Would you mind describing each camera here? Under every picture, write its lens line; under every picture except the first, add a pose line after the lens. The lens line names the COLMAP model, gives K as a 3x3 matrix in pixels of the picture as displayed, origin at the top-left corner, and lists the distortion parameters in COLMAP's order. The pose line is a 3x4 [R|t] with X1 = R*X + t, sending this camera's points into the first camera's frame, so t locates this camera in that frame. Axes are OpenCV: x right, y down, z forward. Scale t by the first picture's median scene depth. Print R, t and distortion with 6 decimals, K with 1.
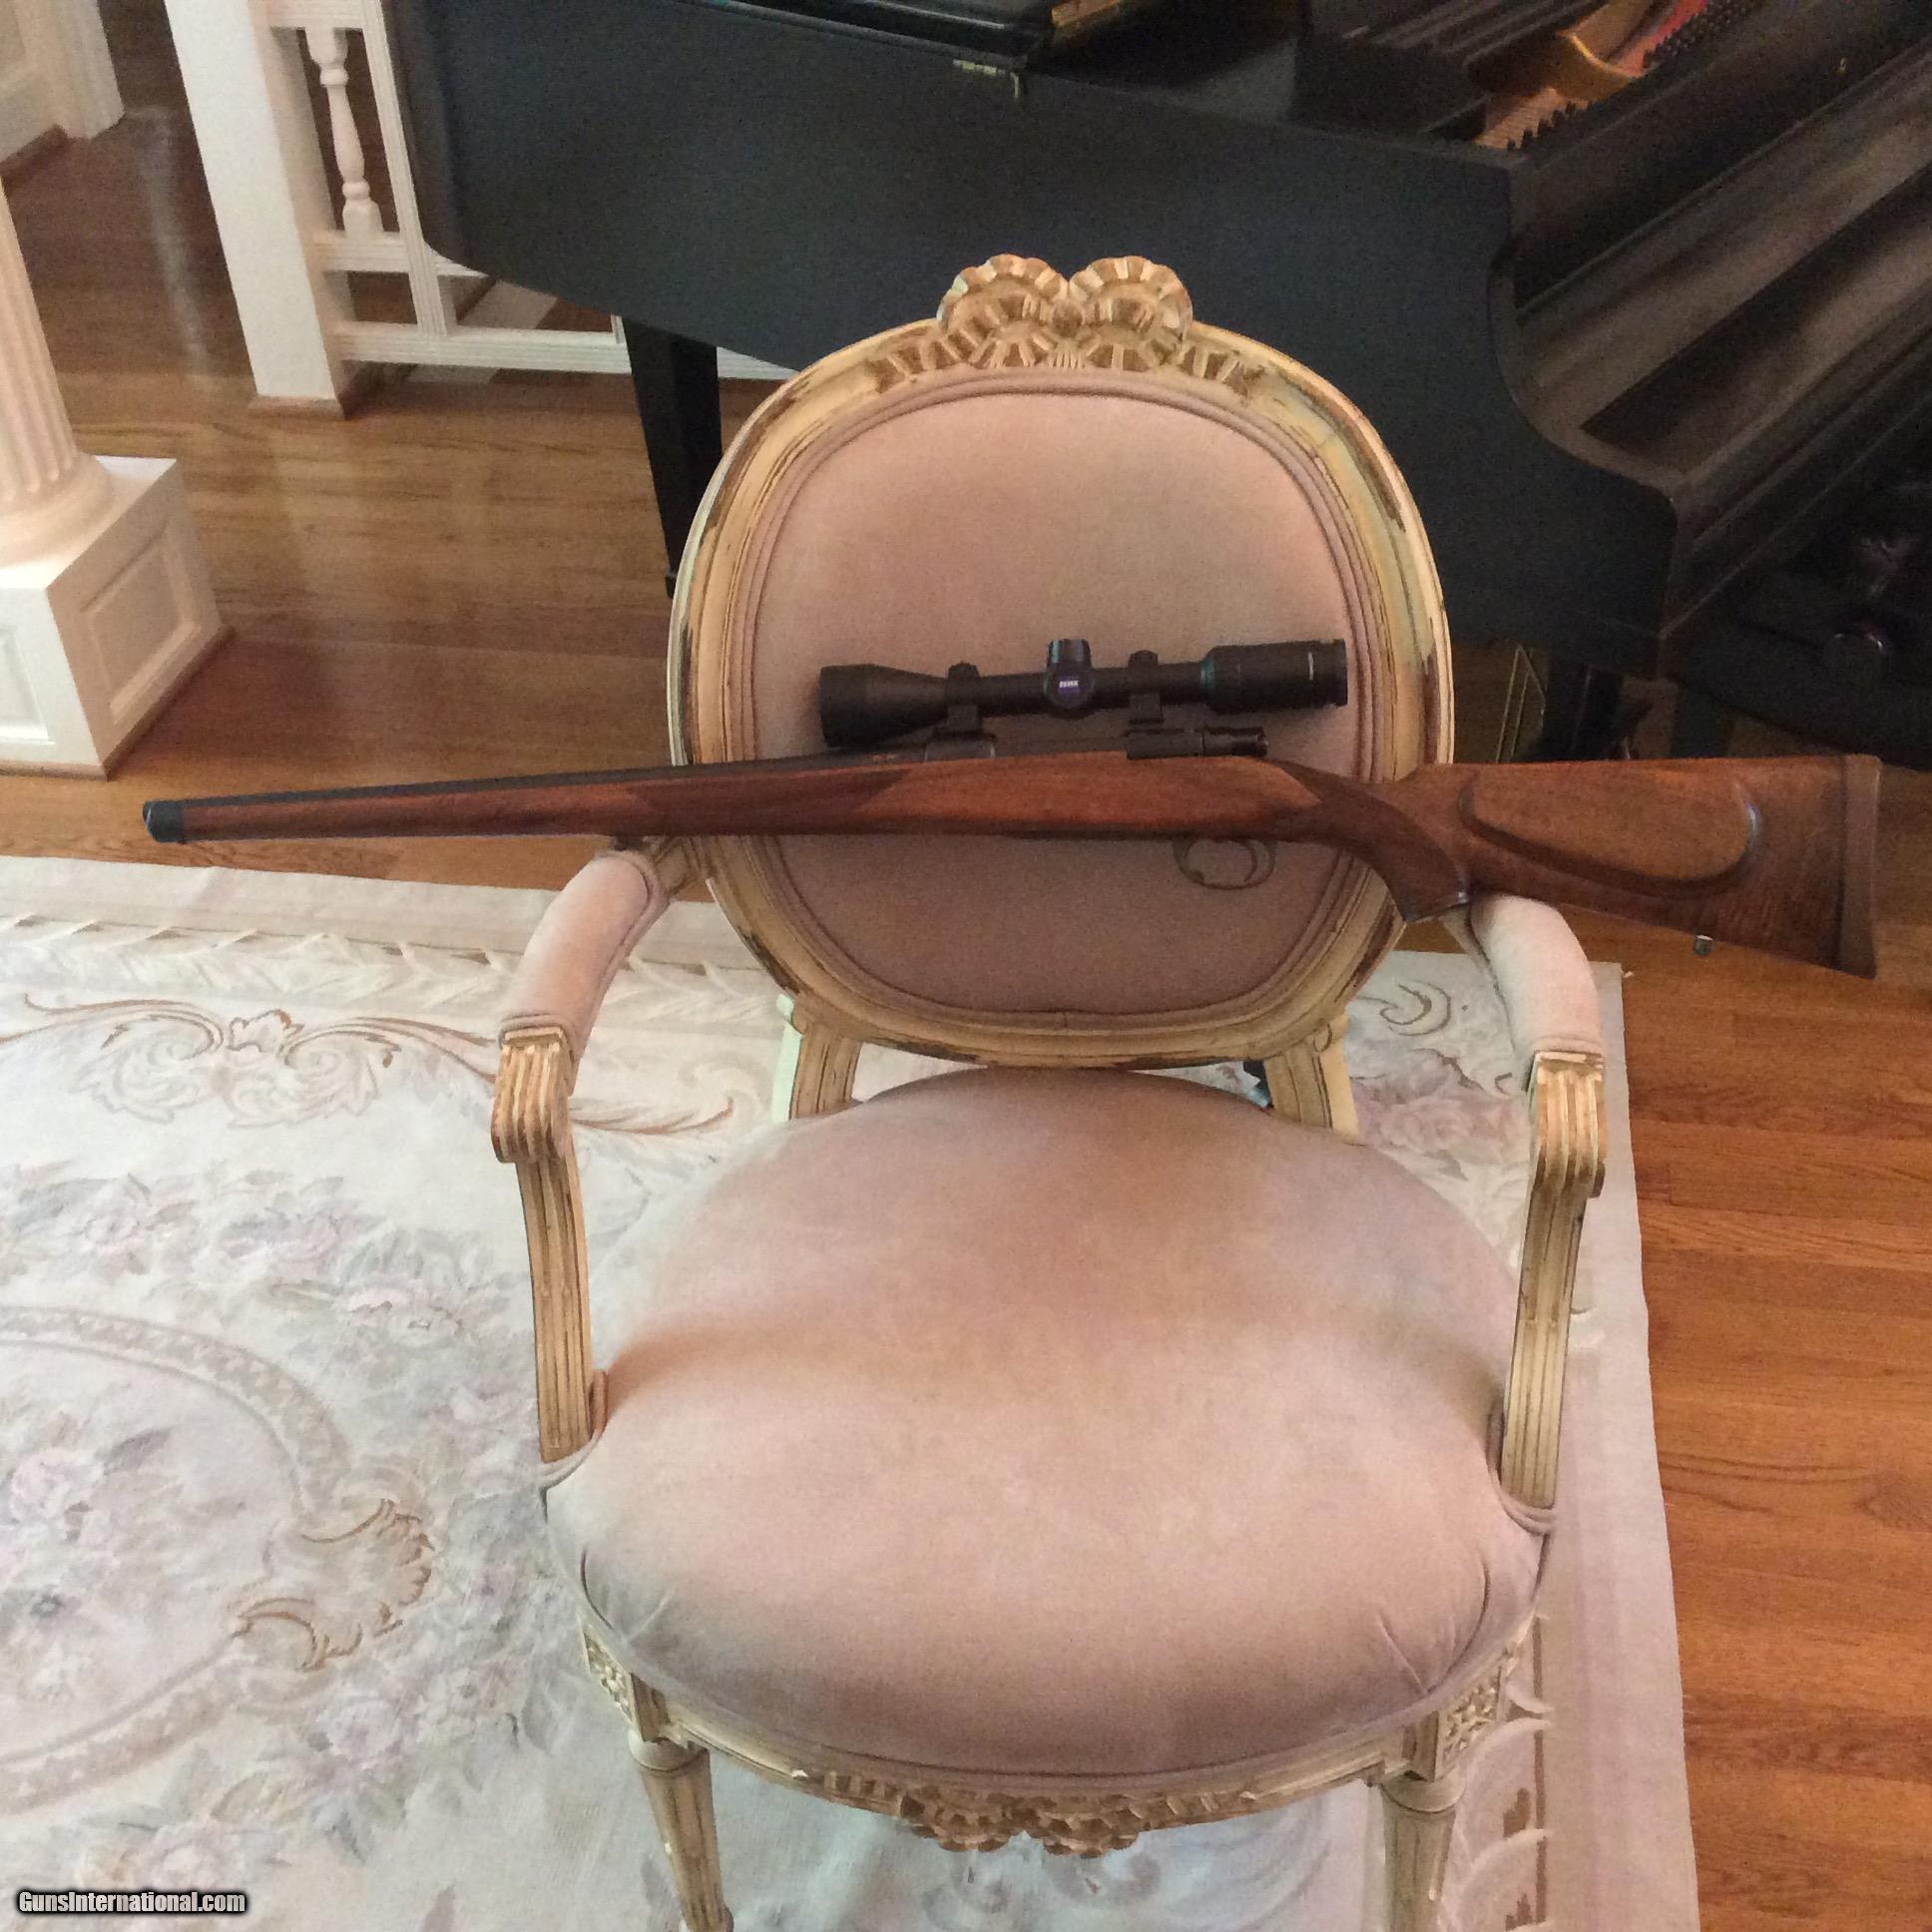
lens RADIAL K [[2217.5, 0, 1017.9], [0, 2217.5, 988.5], [0, 0, 1]] dist [0.043995, 0.000000]
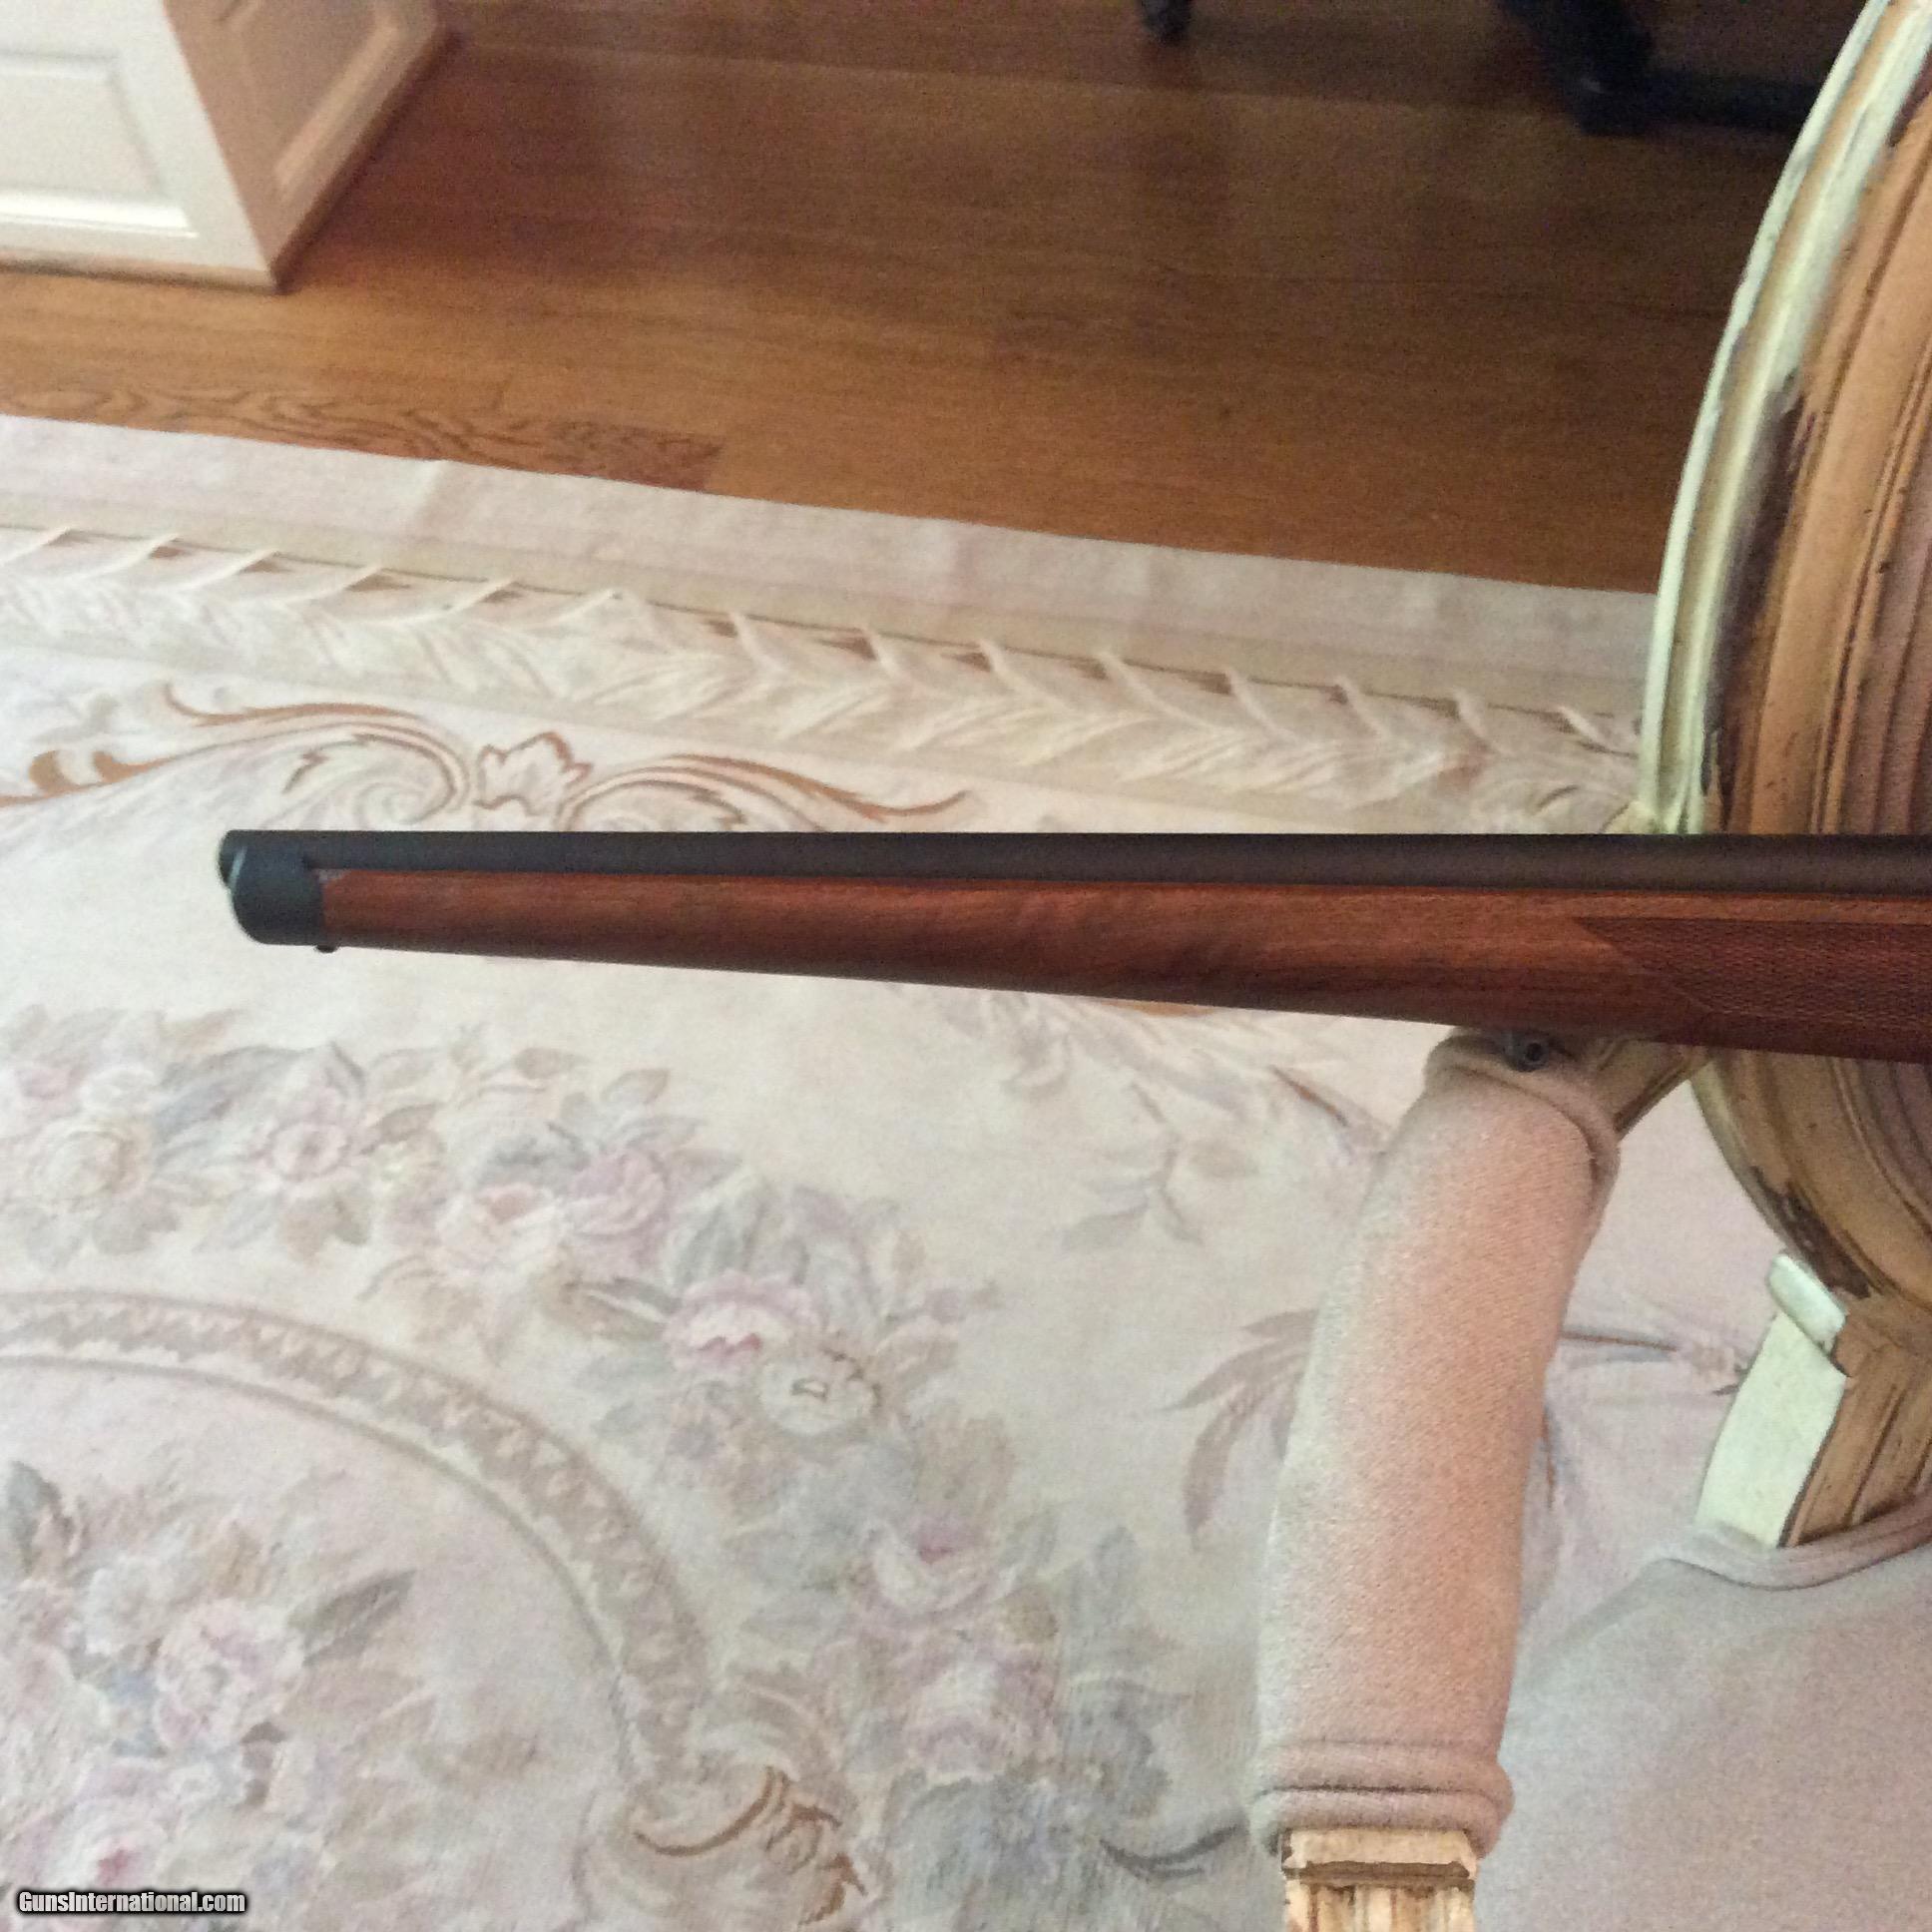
lens RADIAL K [[2217.5, 0, 1065.3], [0, 2217.5, 941.5], [0, 0, 1]] dist [0.043995, 0.000000]
pose [[0.995364, 0.044181, -0.085433, -0.170329], [-0.020472, 0.965218, 0.260643, -0.129178], [0.093977, -0.257686, 0.961648, 0.511811]]
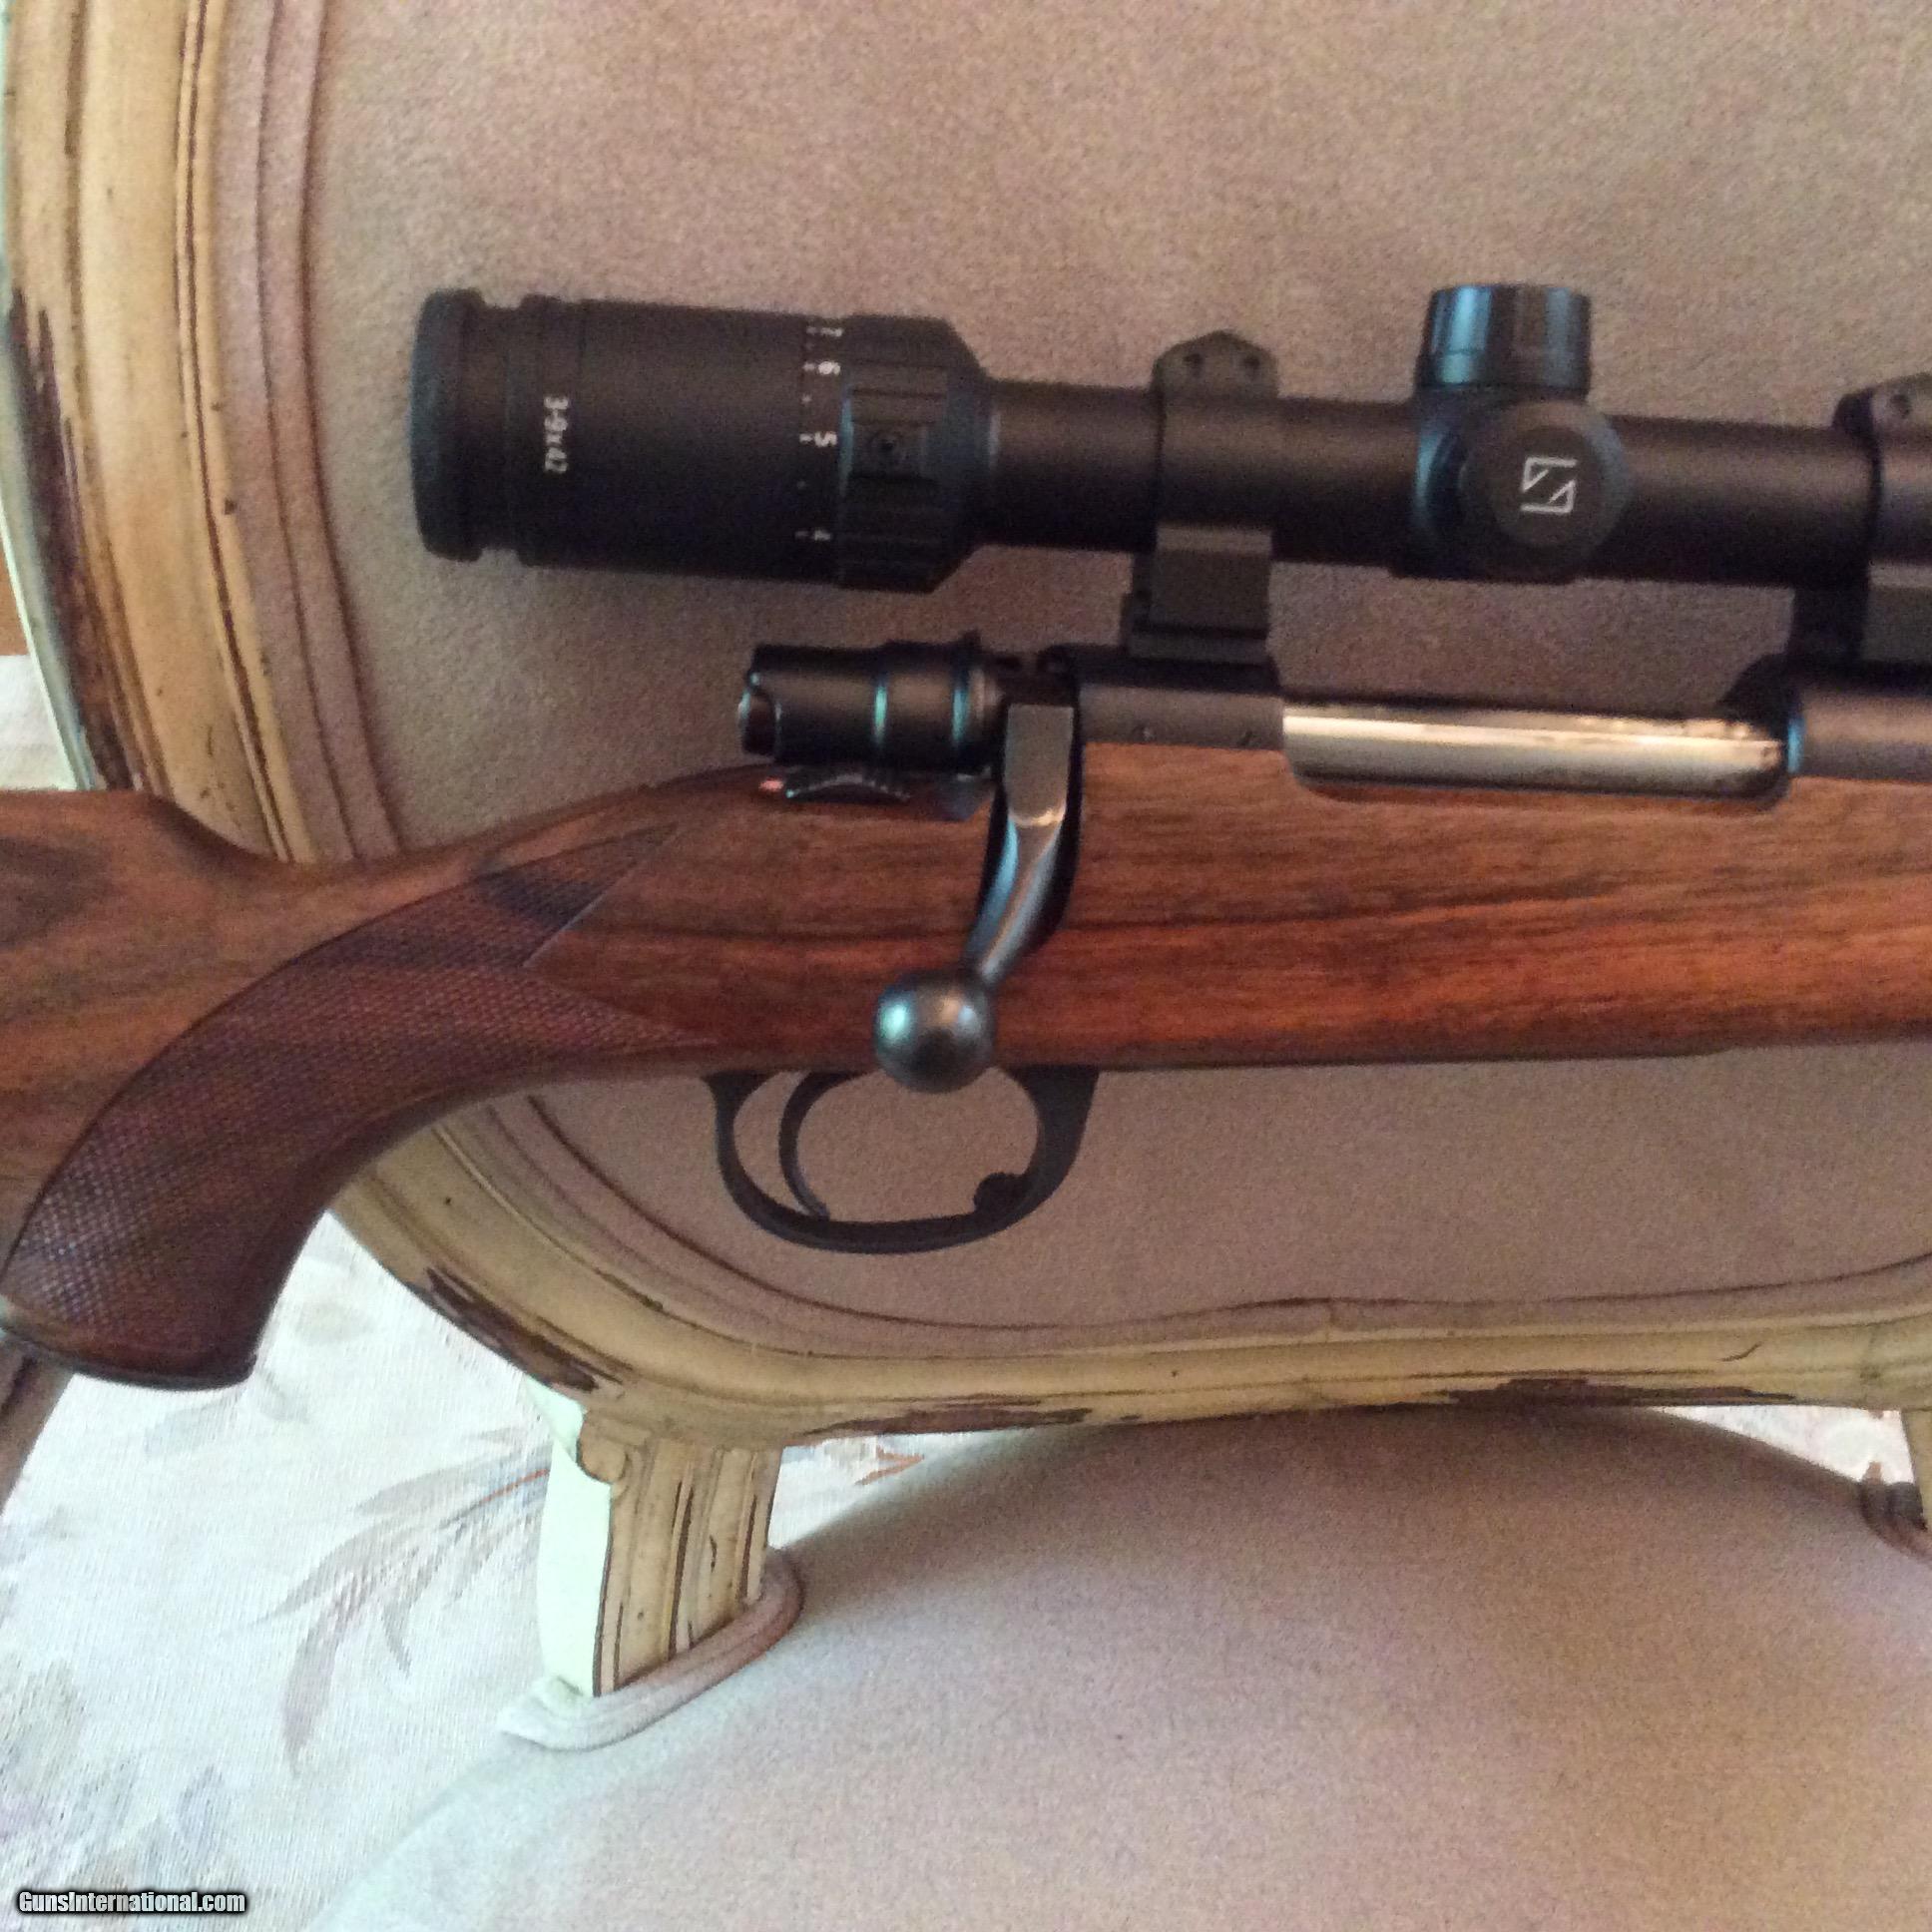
lens RADIAL K [[2217.5, 0, 977.2], [0, 2217.5, 941.8], [0, 0, 1]] dist [0.043995, 0.000000]
pose [[0.990946, -0.086207, 0.102931, -0.057701], [0.063320, 0.976097, 0.207906, -0.105630], [-0.118393, -0.199506, 0.972718, 0.559000]]
